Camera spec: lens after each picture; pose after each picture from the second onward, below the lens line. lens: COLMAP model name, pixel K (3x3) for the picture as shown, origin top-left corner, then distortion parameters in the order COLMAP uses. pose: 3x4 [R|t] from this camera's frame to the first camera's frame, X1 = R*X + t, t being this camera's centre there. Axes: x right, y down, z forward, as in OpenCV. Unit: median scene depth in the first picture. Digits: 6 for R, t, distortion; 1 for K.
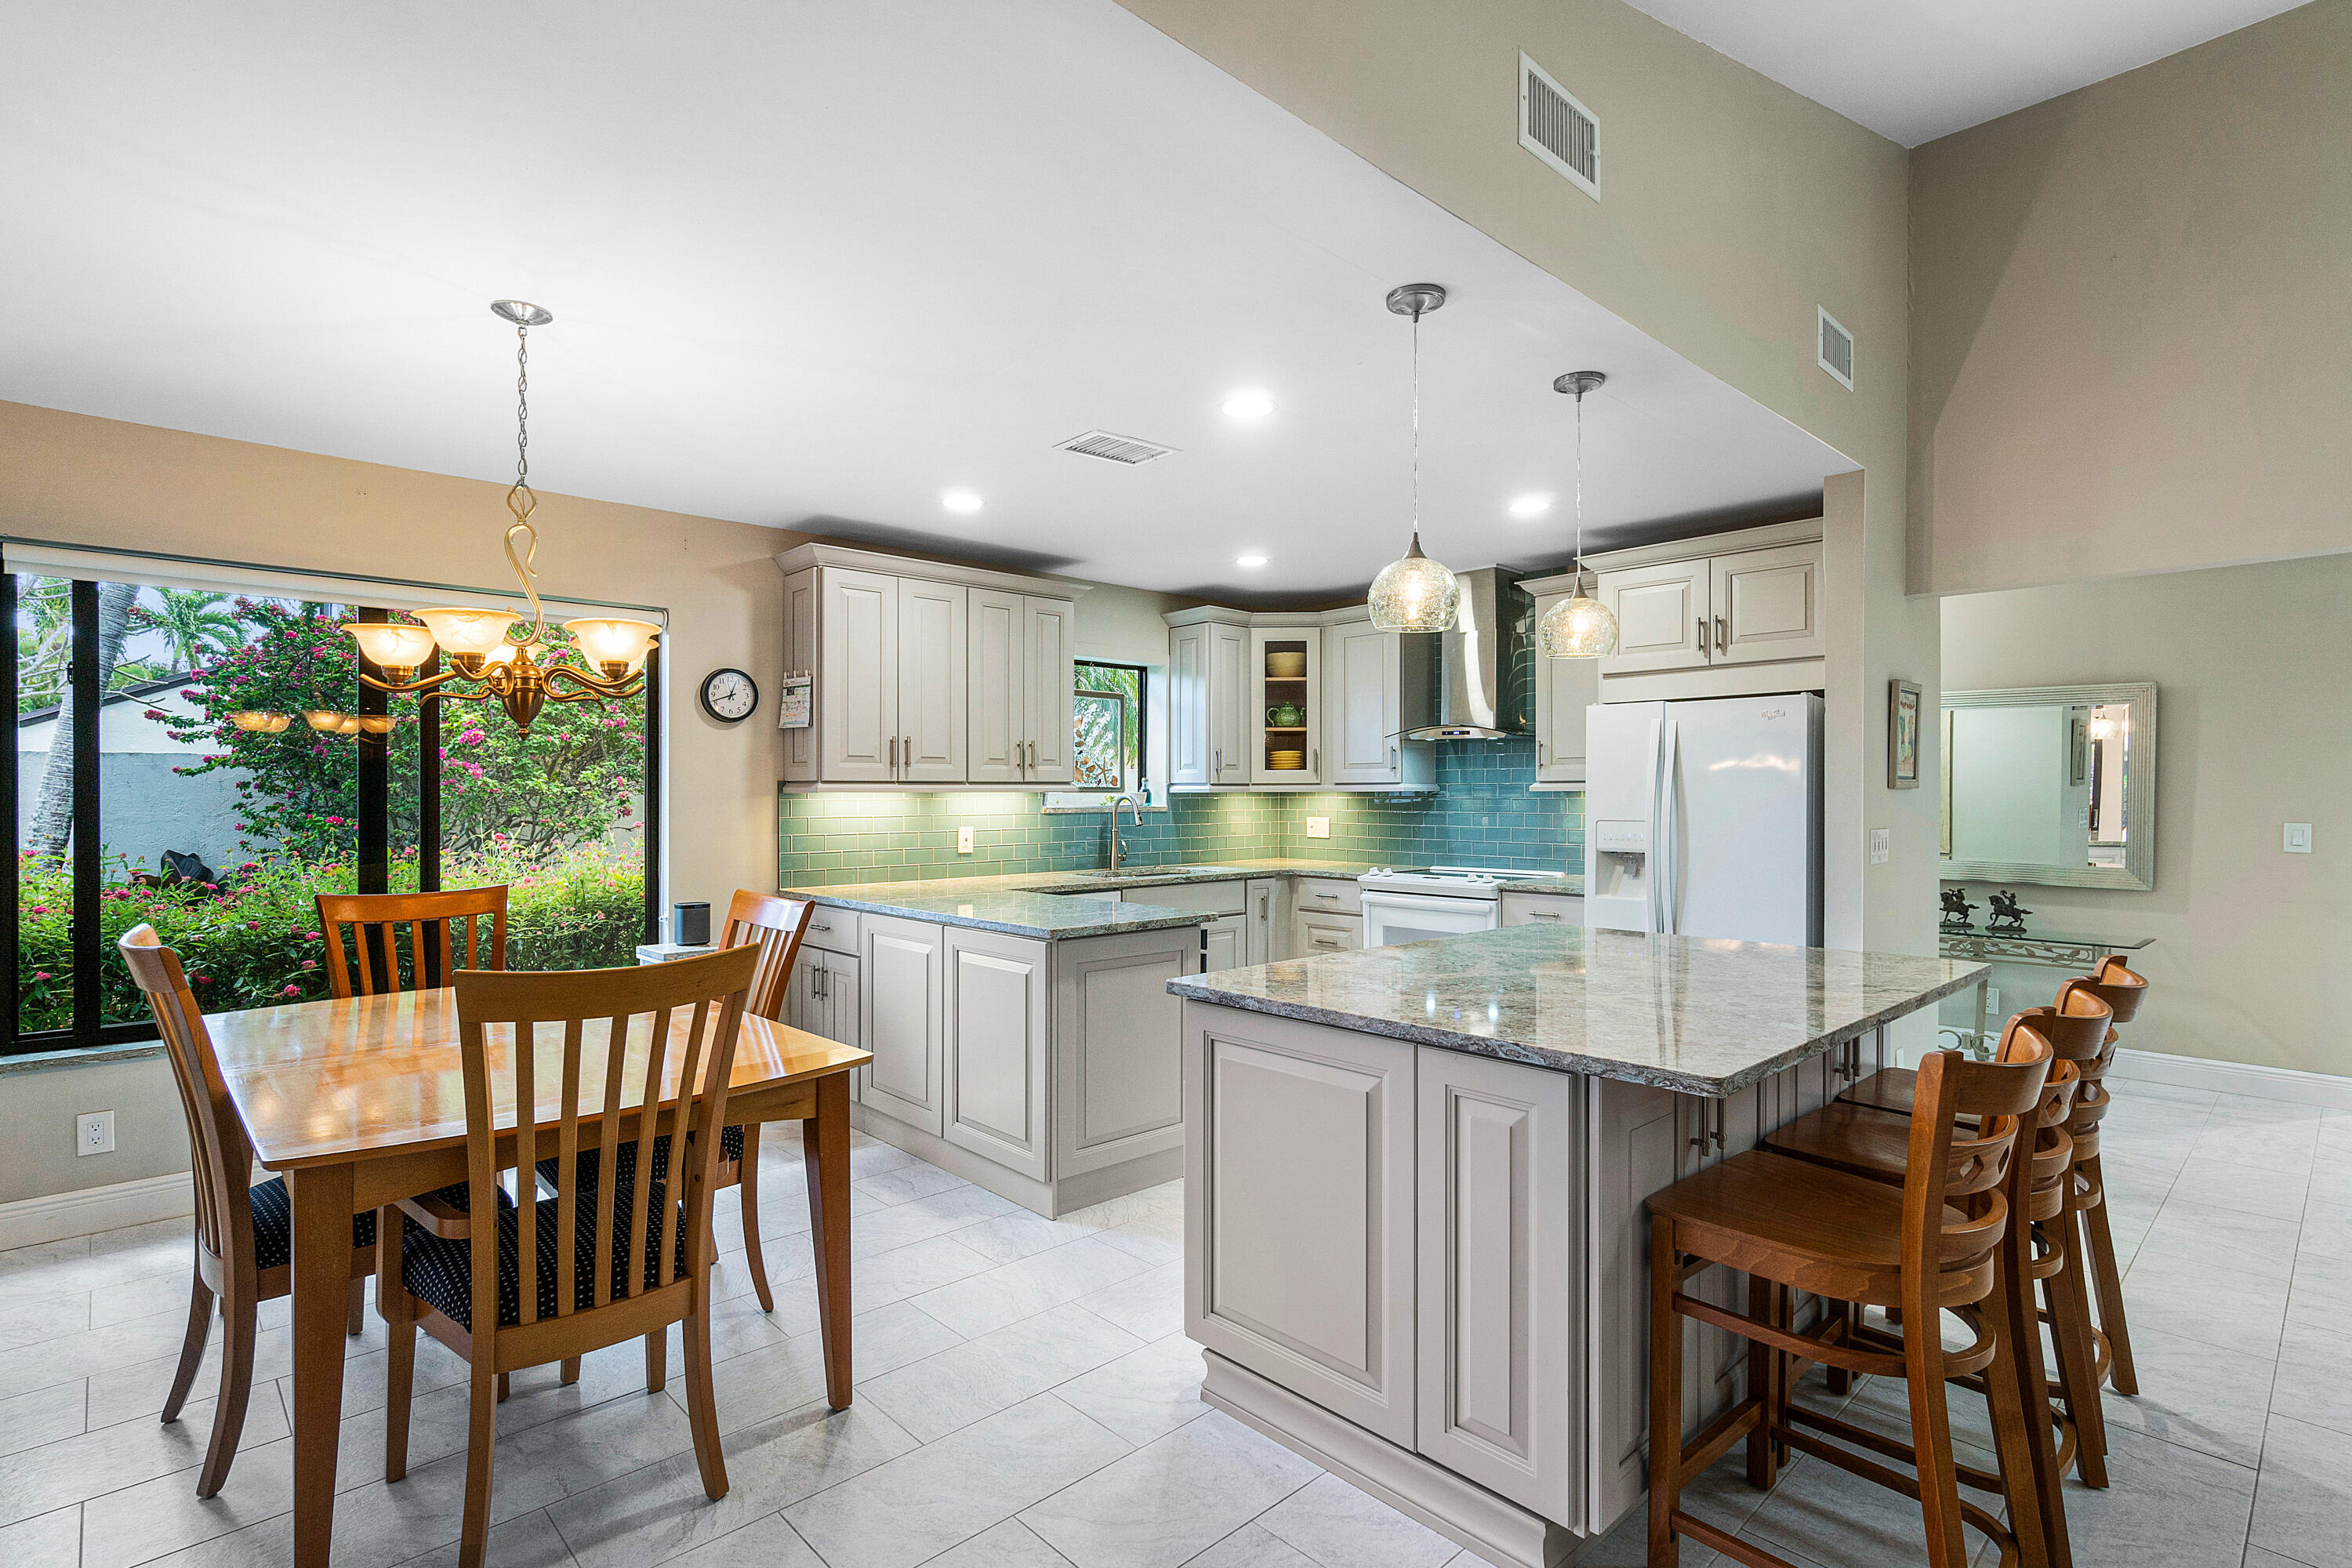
lens RADIAL K [[1148.0, 0, 1193.9], [0, 1148.0, 784.4], [0, 0, 1]] dist [0.019761, 0.000276]
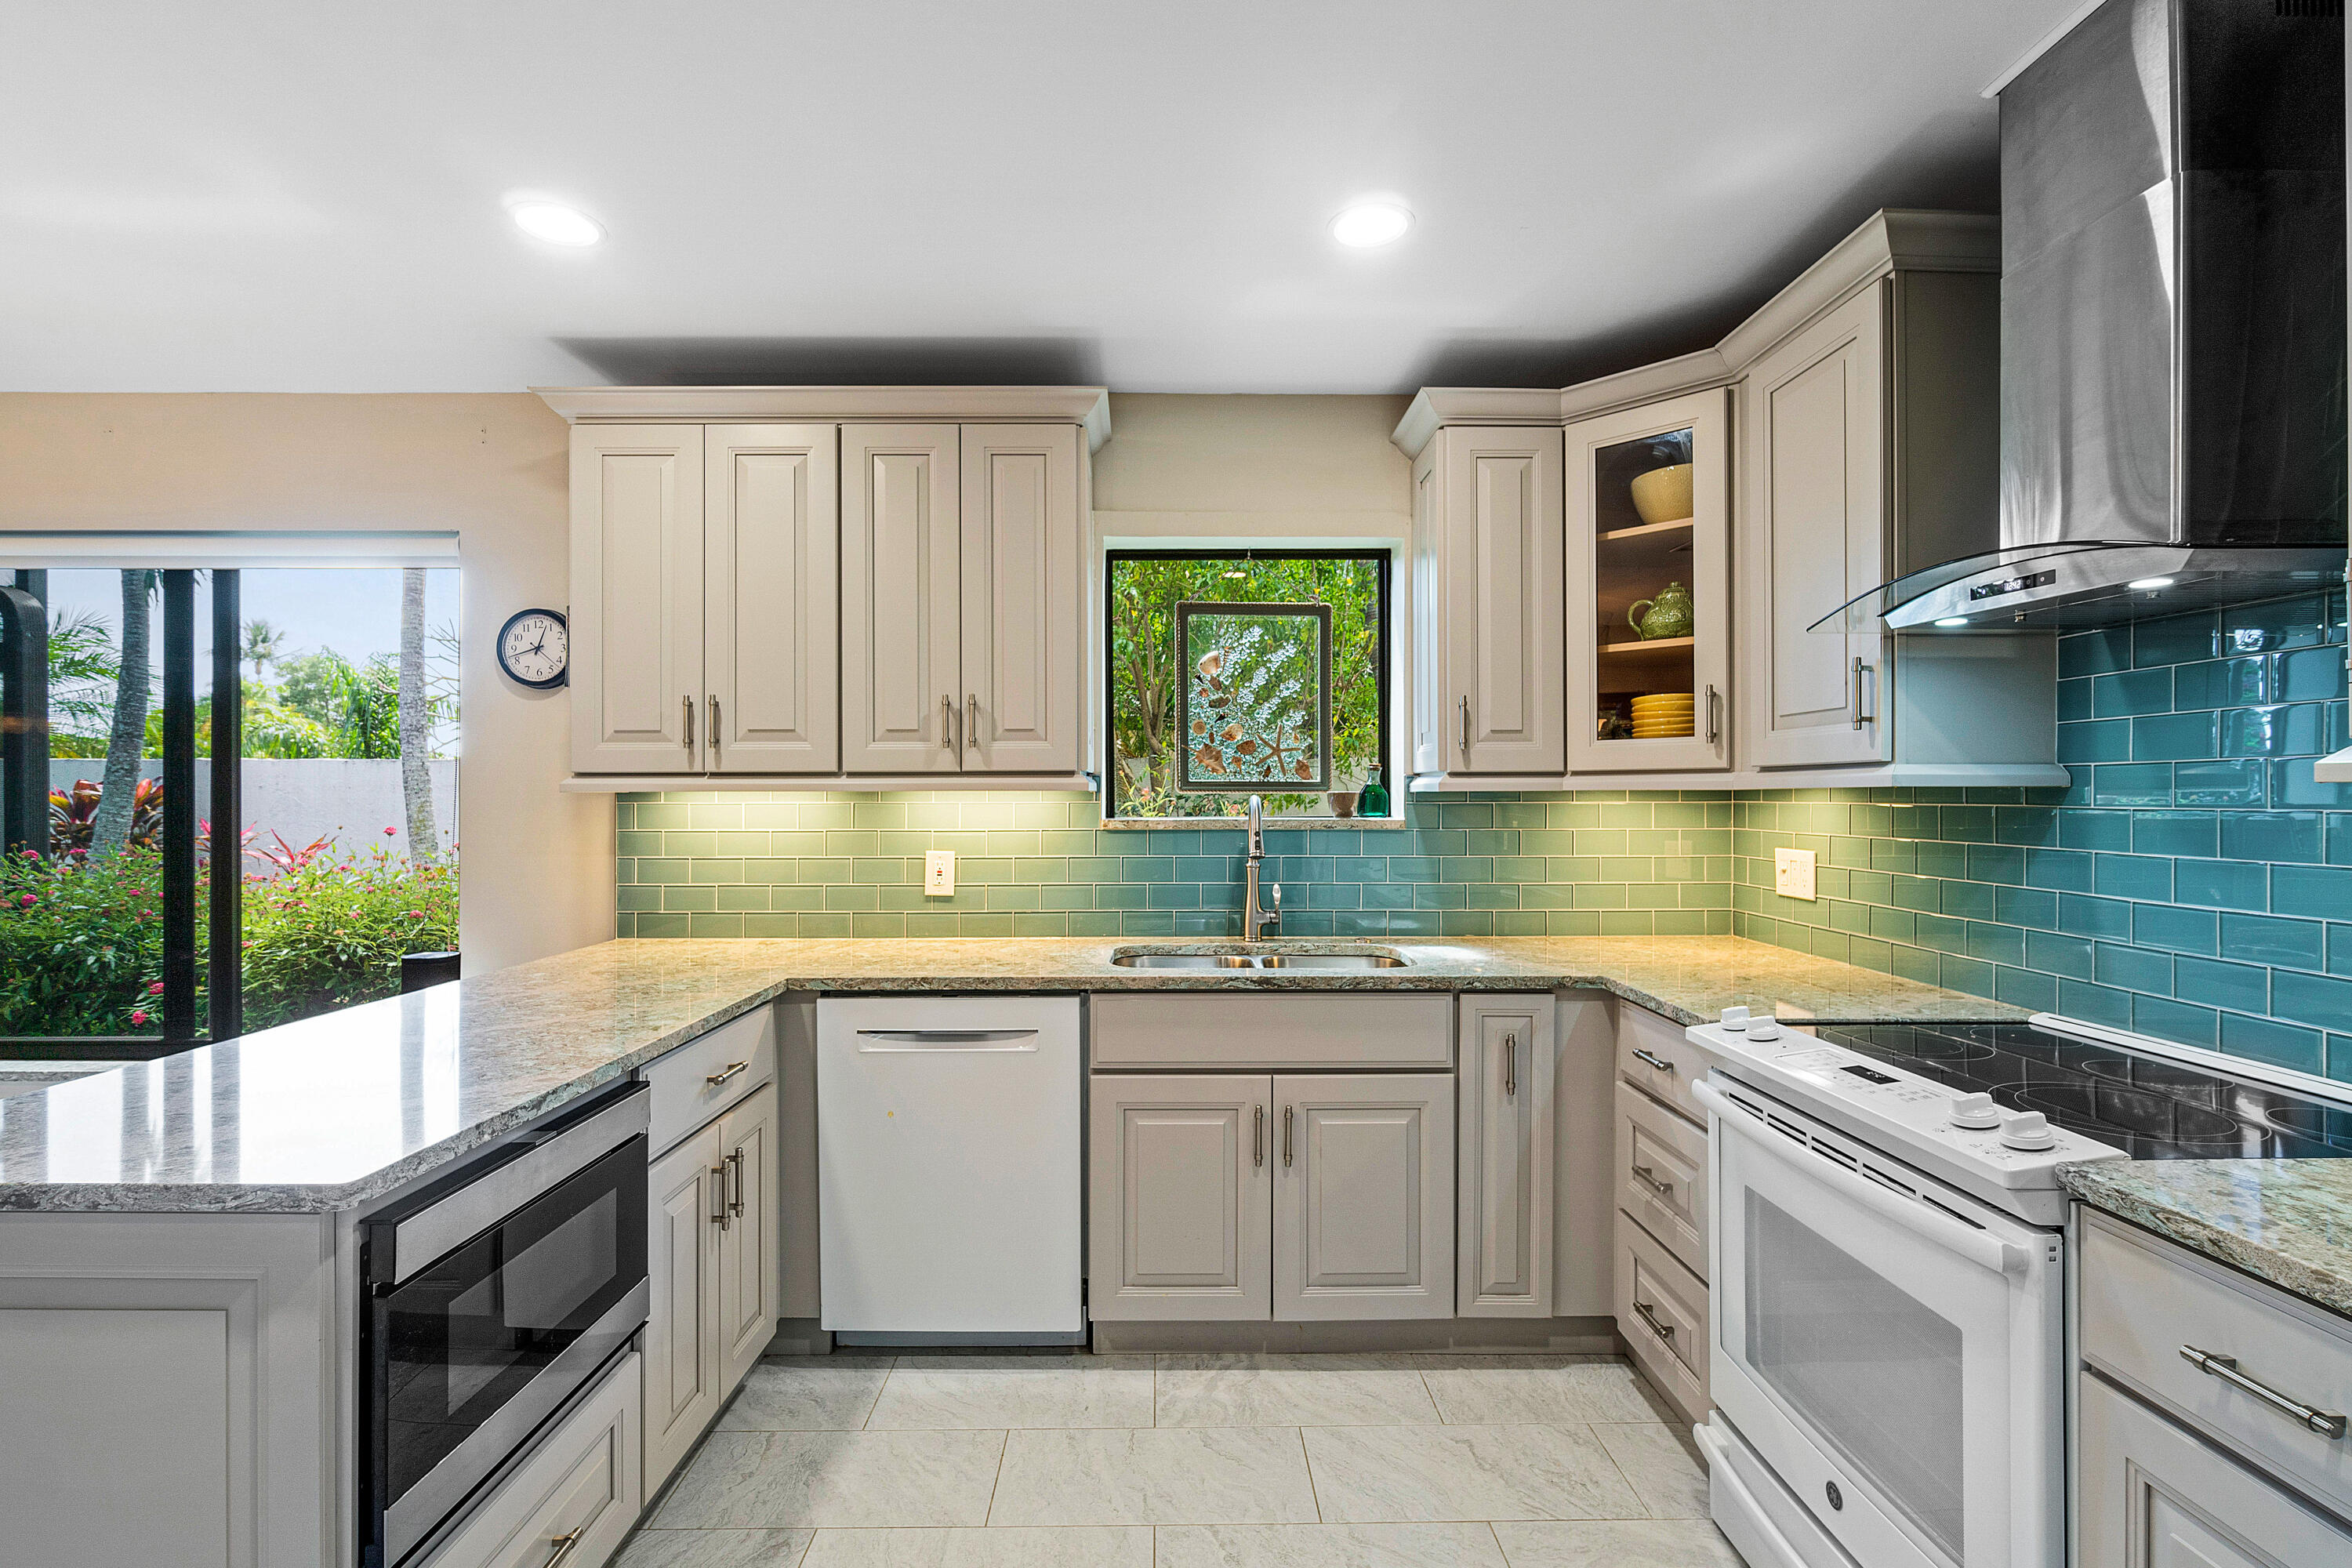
lens RADIAL K [[1148.0, 0, 1135.4], [0, 1148.0, 780.0], [0, 0, 1]] dist [0.019761, 0.000276]
pose [[0.738334, -0.009230, -0.674372, 0.240432], [0.005792, 0.999956, -0.007345, 0.005235], [0.674411, 0.001518, 0.738355, 0.577328]]
